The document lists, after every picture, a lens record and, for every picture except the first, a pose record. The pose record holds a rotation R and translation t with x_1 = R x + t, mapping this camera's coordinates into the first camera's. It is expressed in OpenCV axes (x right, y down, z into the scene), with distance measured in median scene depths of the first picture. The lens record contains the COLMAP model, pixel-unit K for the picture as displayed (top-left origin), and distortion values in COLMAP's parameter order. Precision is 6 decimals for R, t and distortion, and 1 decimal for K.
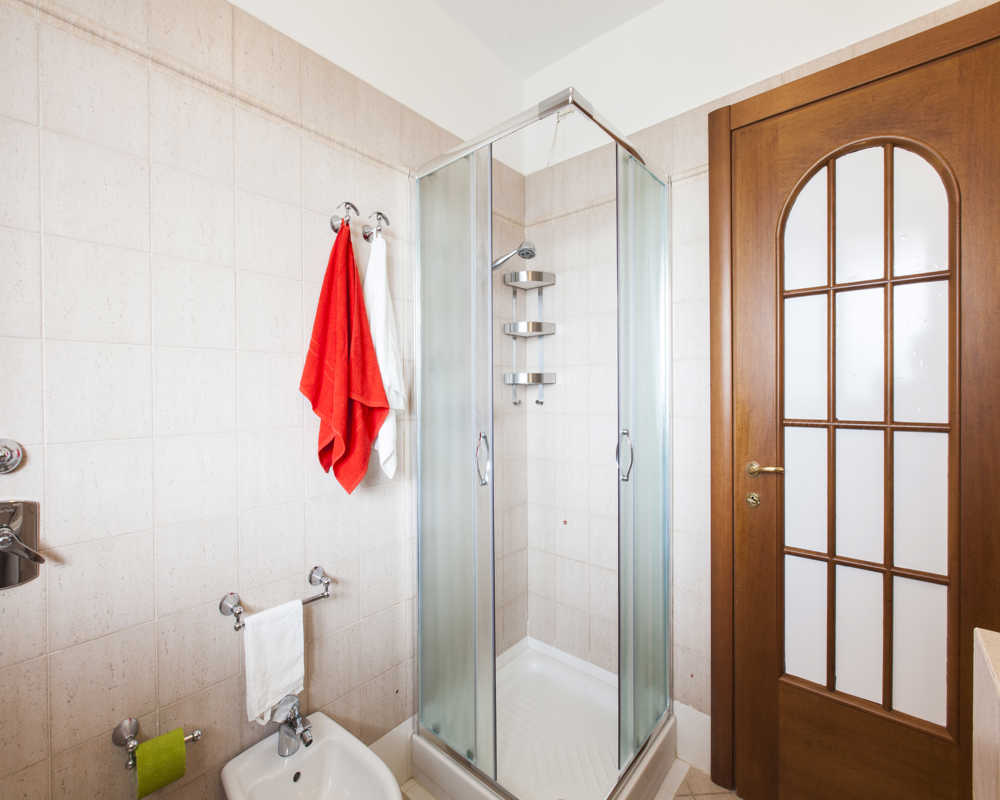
lens RADIAL K [[446.8, 0, 500.0], [0, 446.8, 400.0], [0, 0, 1]] dist [-0.000505, 0.000082]
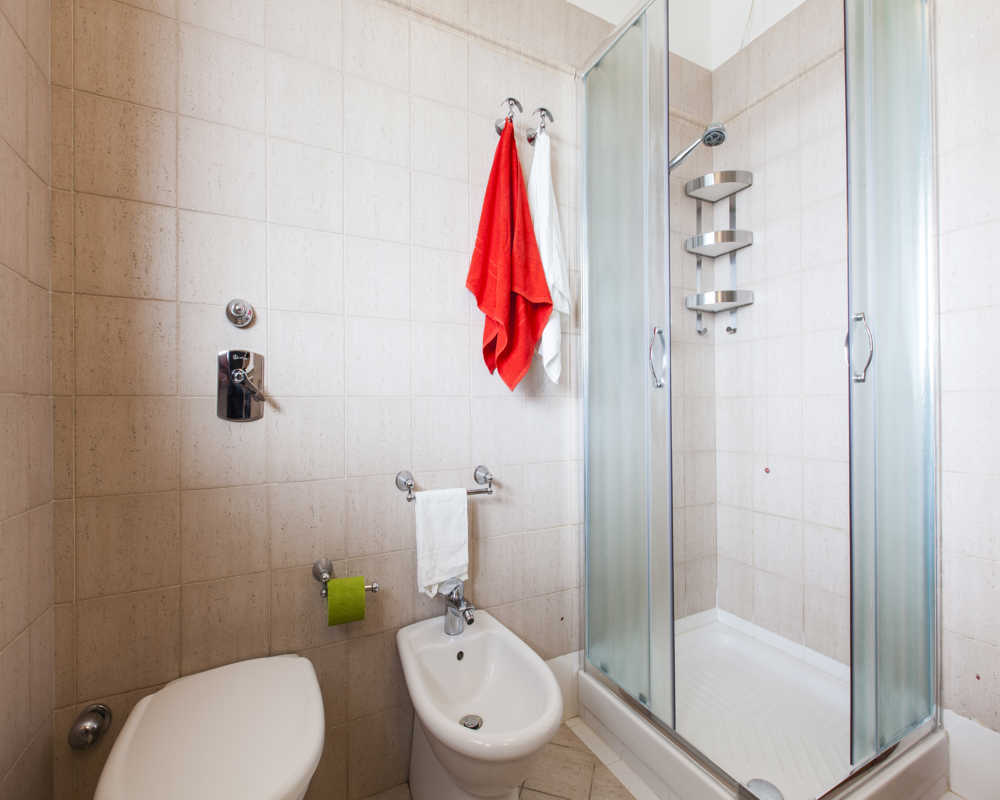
lens RADIAL K [[451.0, 0, 498.5], [0, 451.0, 409.6], [0, 0, 1]] dist [-0.001294, -0.000111]
pose [[0.924902, -0.002000, -0.380200, 0.007622], [-0.000590, 0.999977, -0.006696, 0.235058], [0.380205, 0.006417, 0.924880, 0.074283]]
